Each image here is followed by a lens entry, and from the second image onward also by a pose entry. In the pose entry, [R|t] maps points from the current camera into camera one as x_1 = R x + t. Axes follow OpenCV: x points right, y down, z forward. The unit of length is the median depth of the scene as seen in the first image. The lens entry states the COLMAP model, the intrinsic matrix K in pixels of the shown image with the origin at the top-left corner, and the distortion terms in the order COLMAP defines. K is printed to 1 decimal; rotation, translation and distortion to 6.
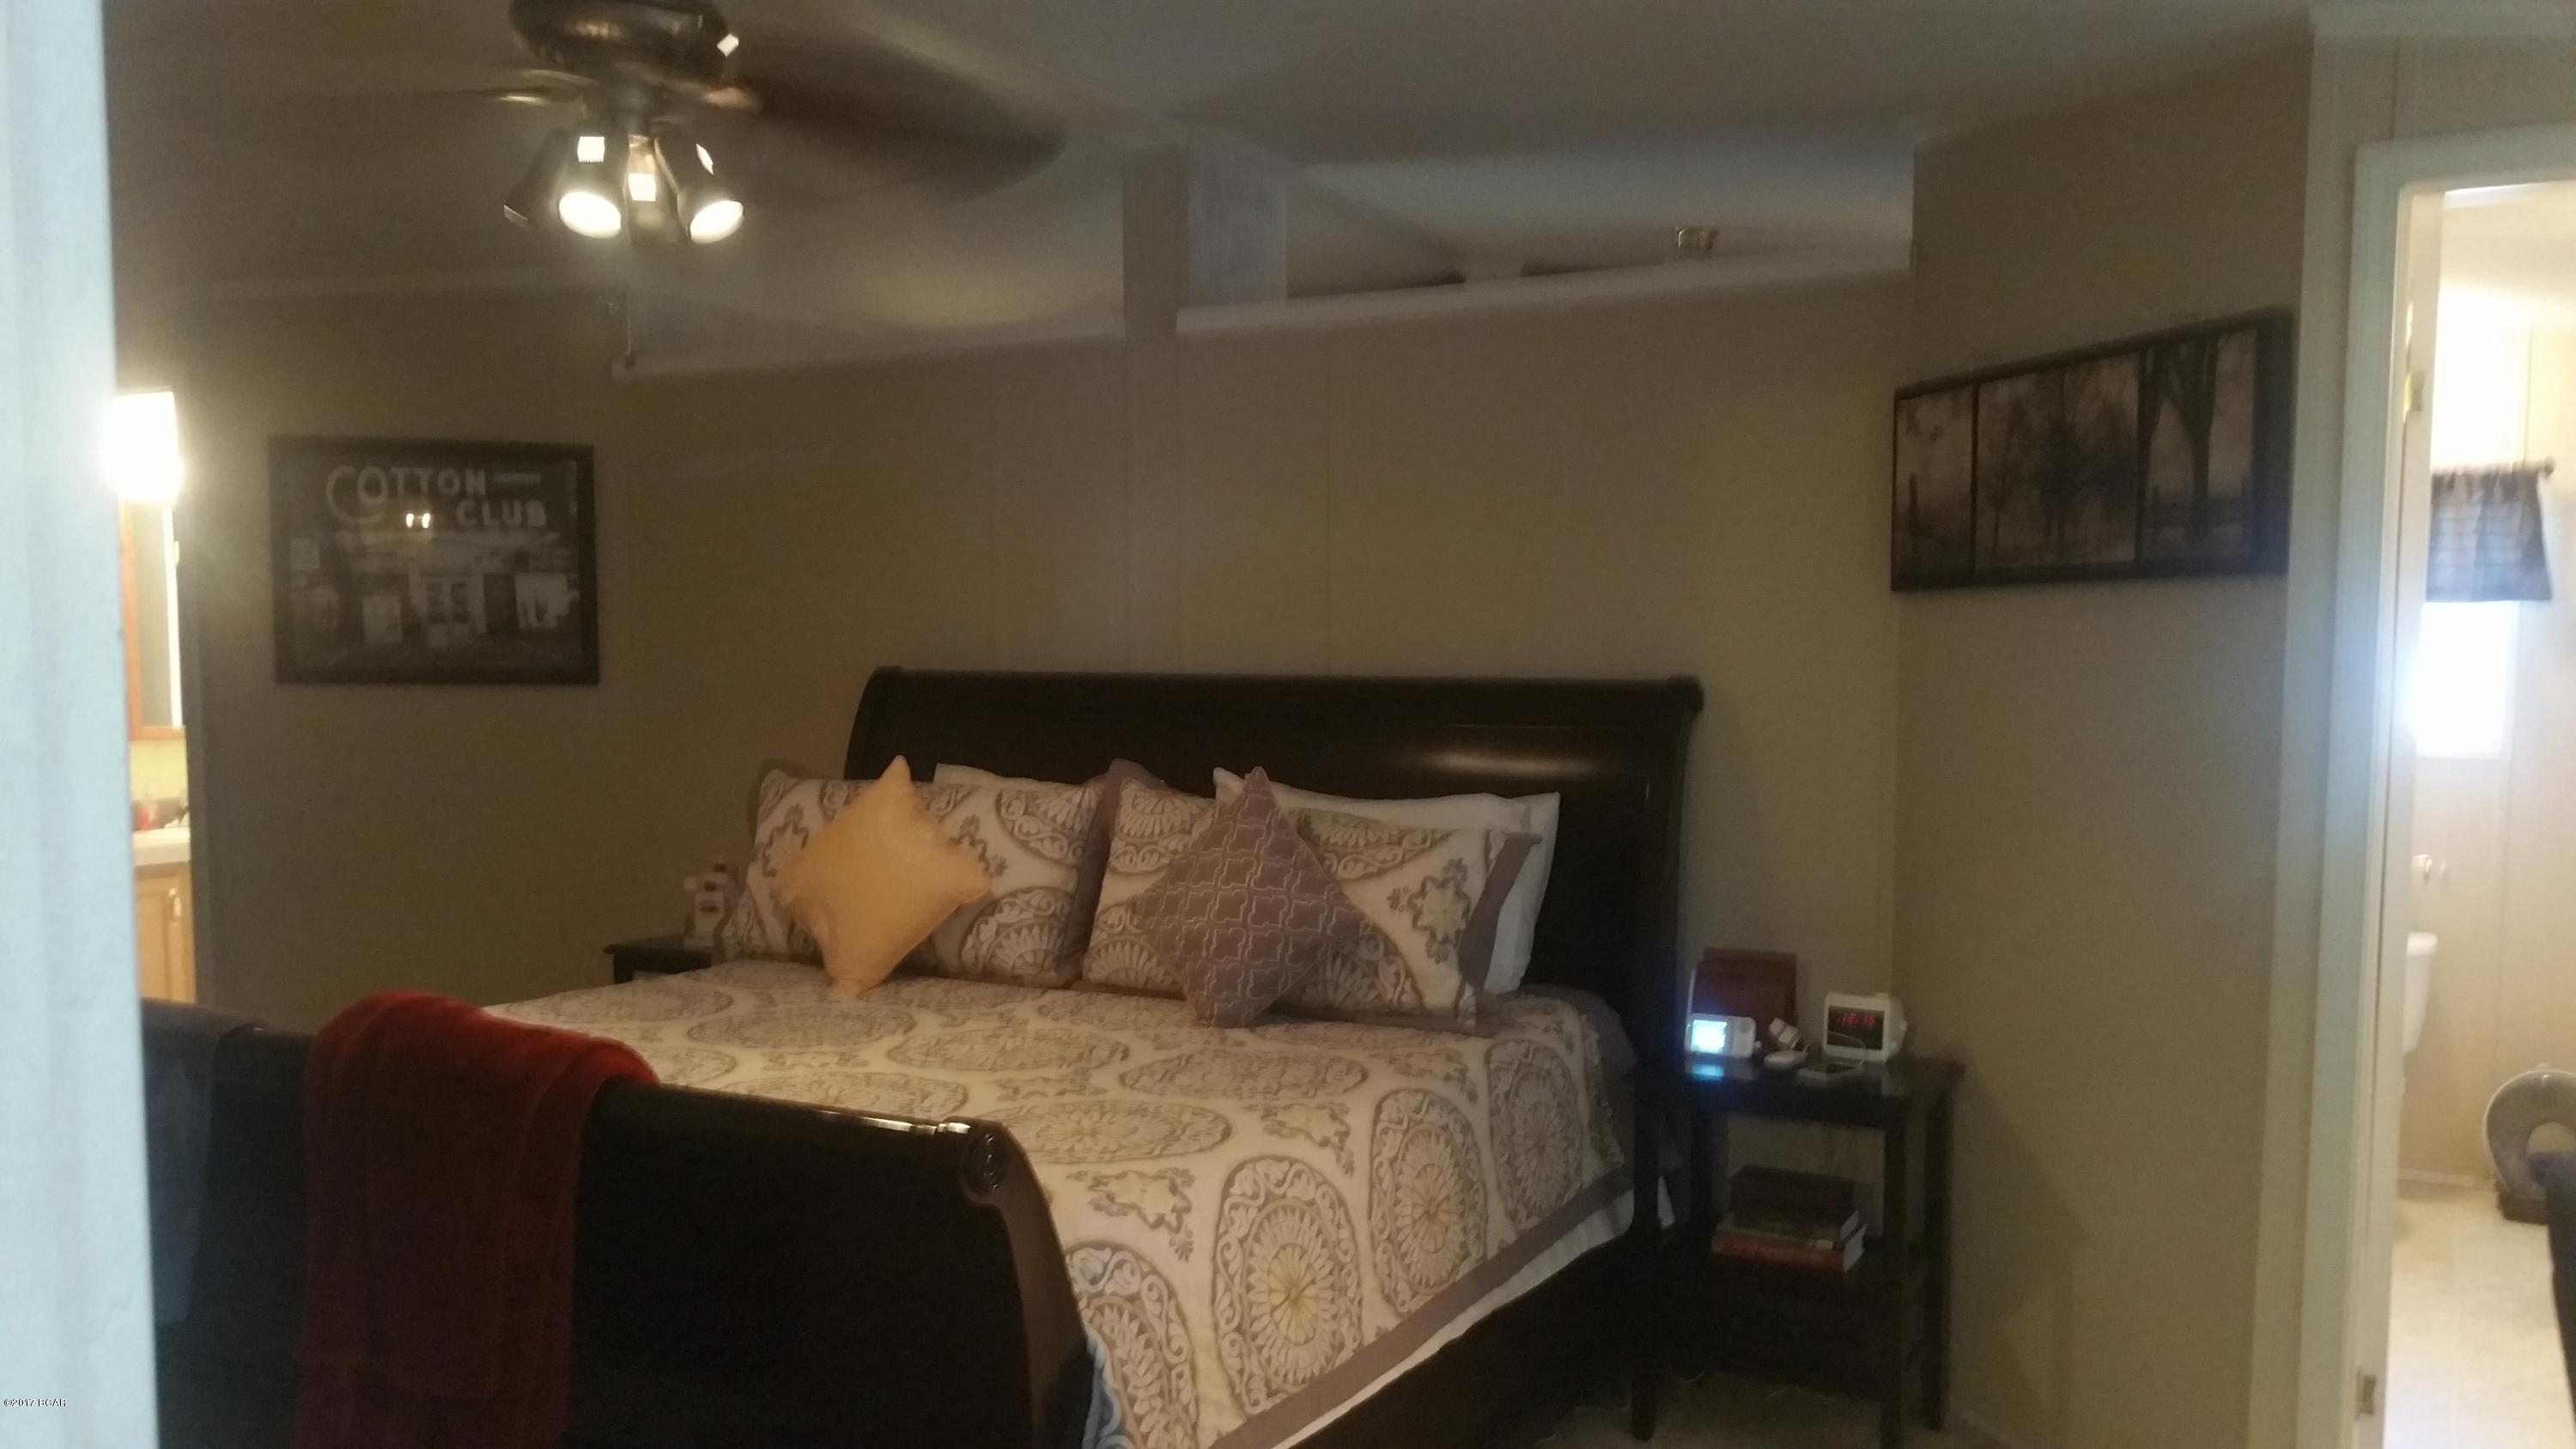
lens RADIAL K [[2060.2, 0, 1279.1], [0, 2060.2, 728.2], [0, 0, 1]] dist [0.111086, -0.179052]
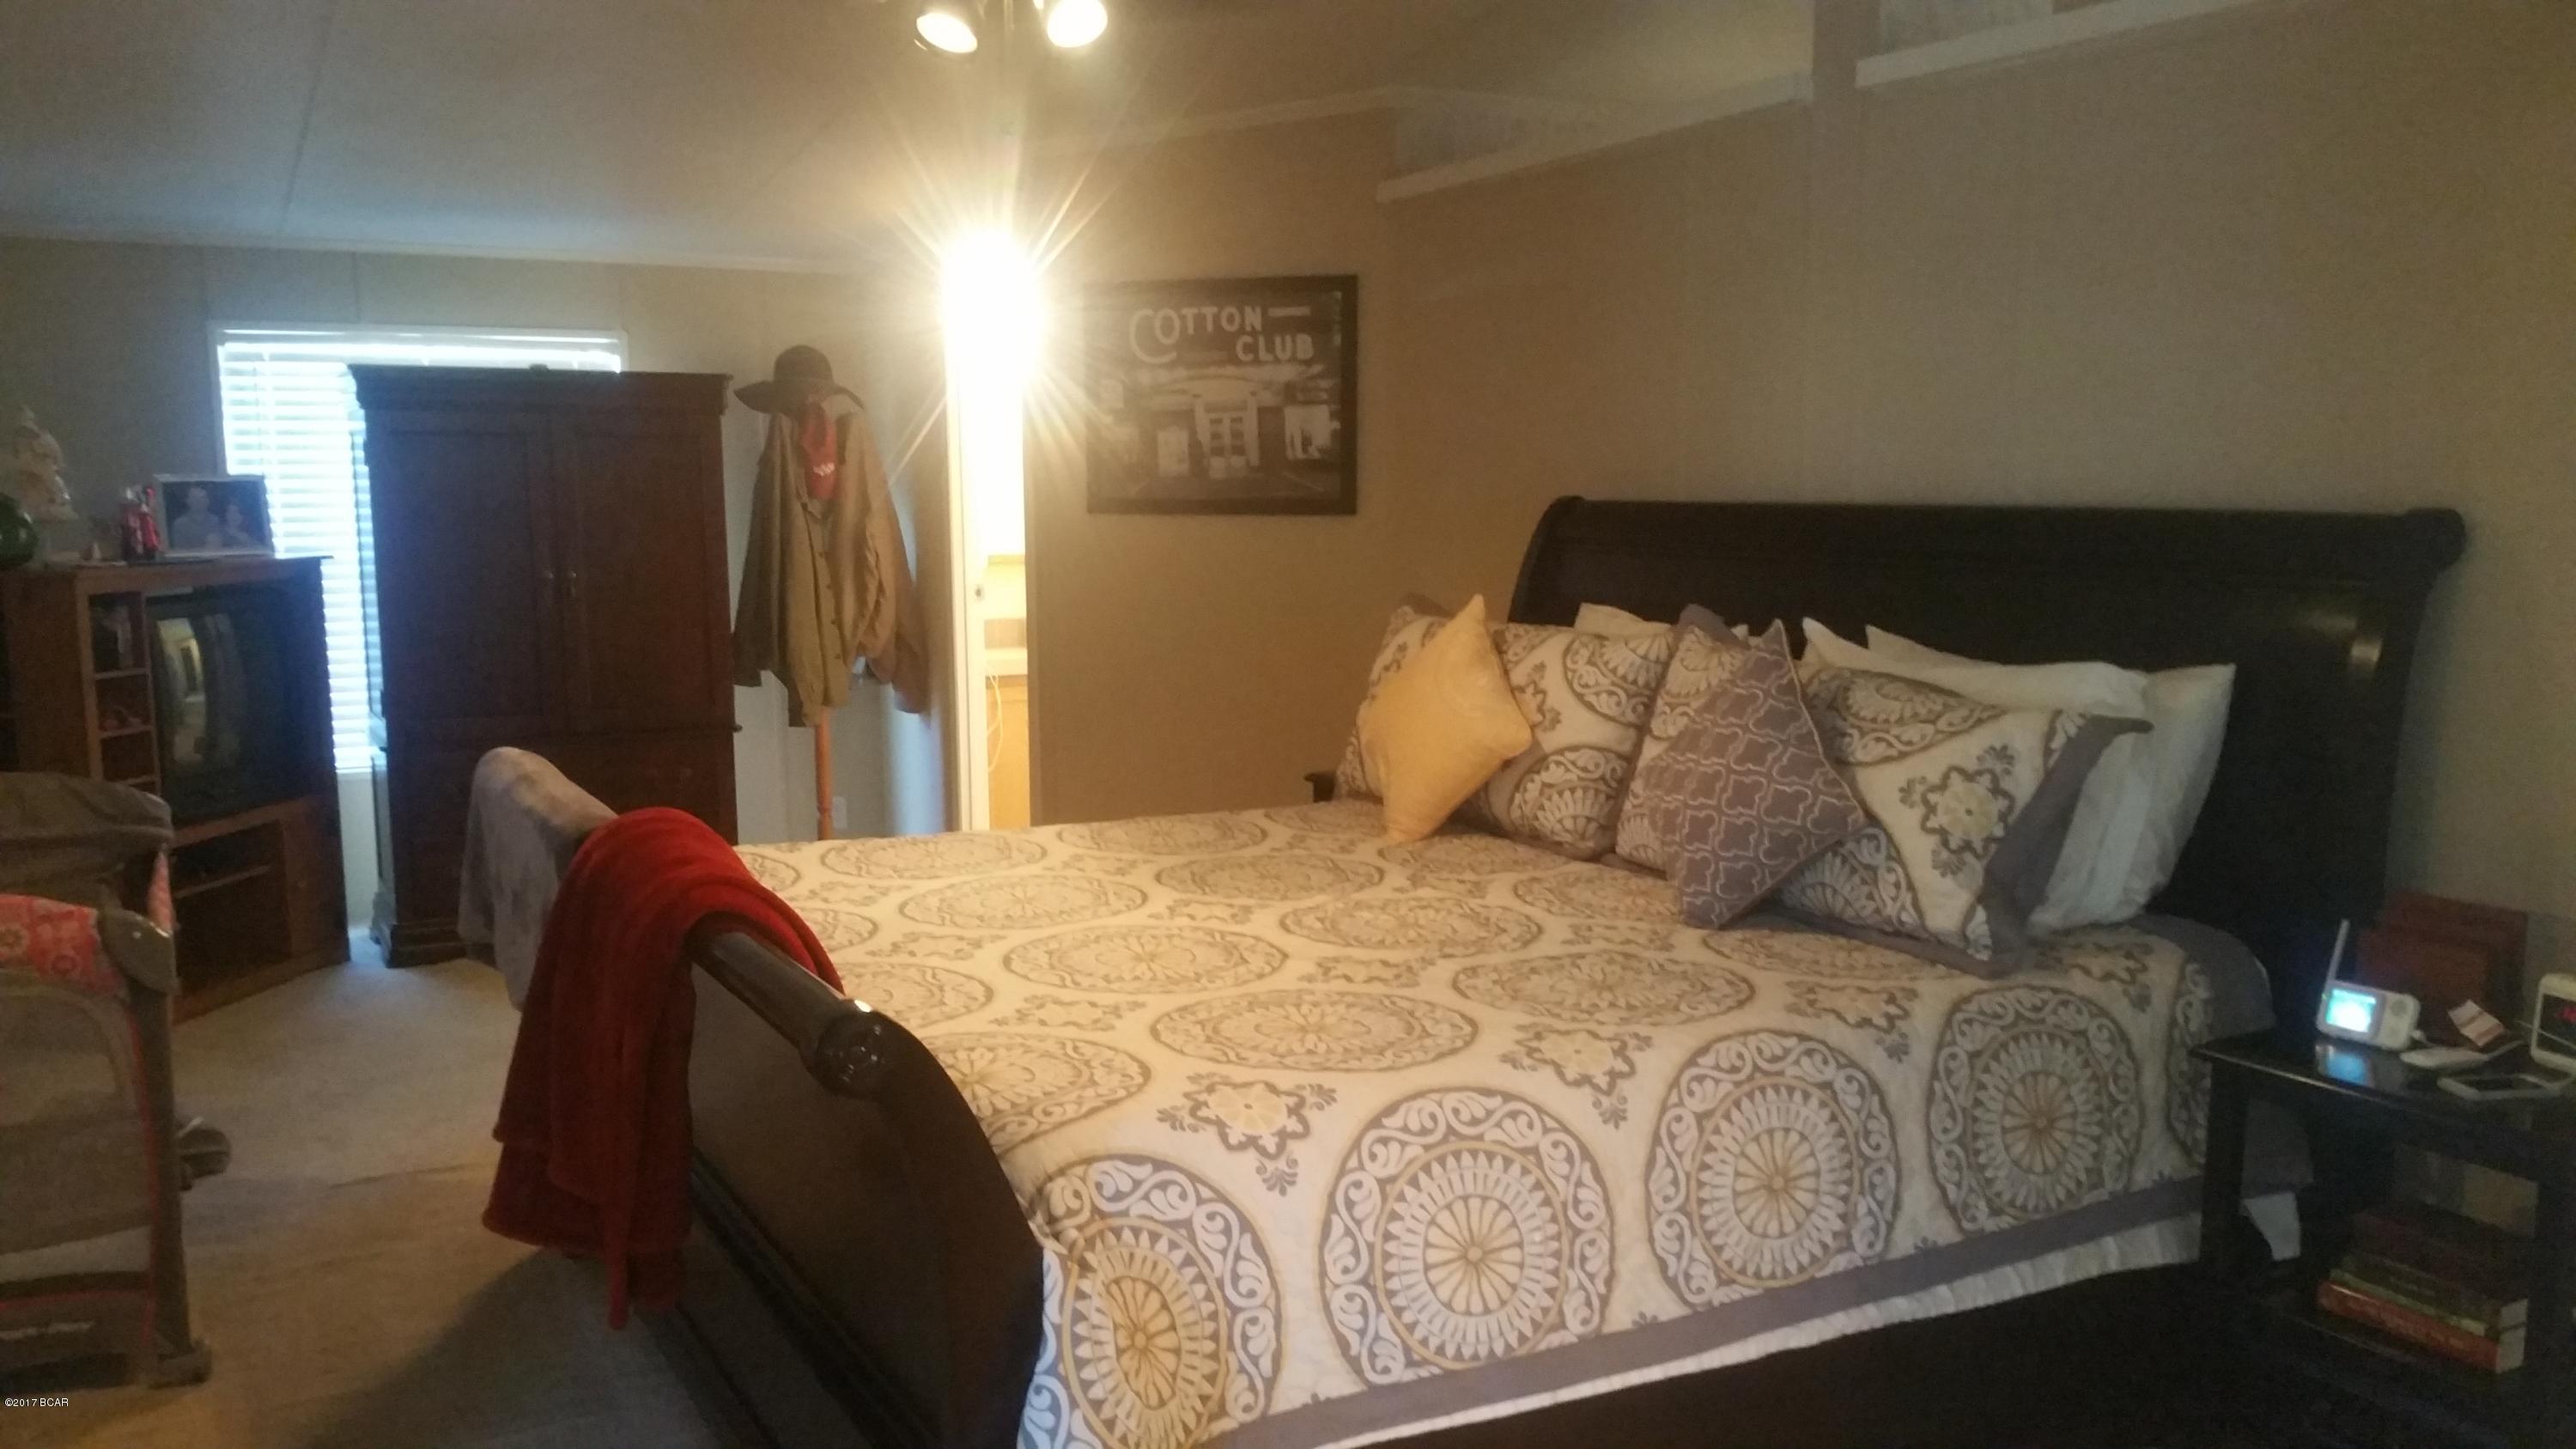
lens RADIAL K [[2060.2, 0, 1268.6], [0, 2060.2, 721.6], [0, 0, 1]] dist [0.111086, -0.179052]
pose [[0.837369, 0.057060, -0.543653, 0.283890], [-0.012799, 0.996311, 0.084856, -0.008015], [0.546489, -0.064098, 0.835010, 0.202308]]
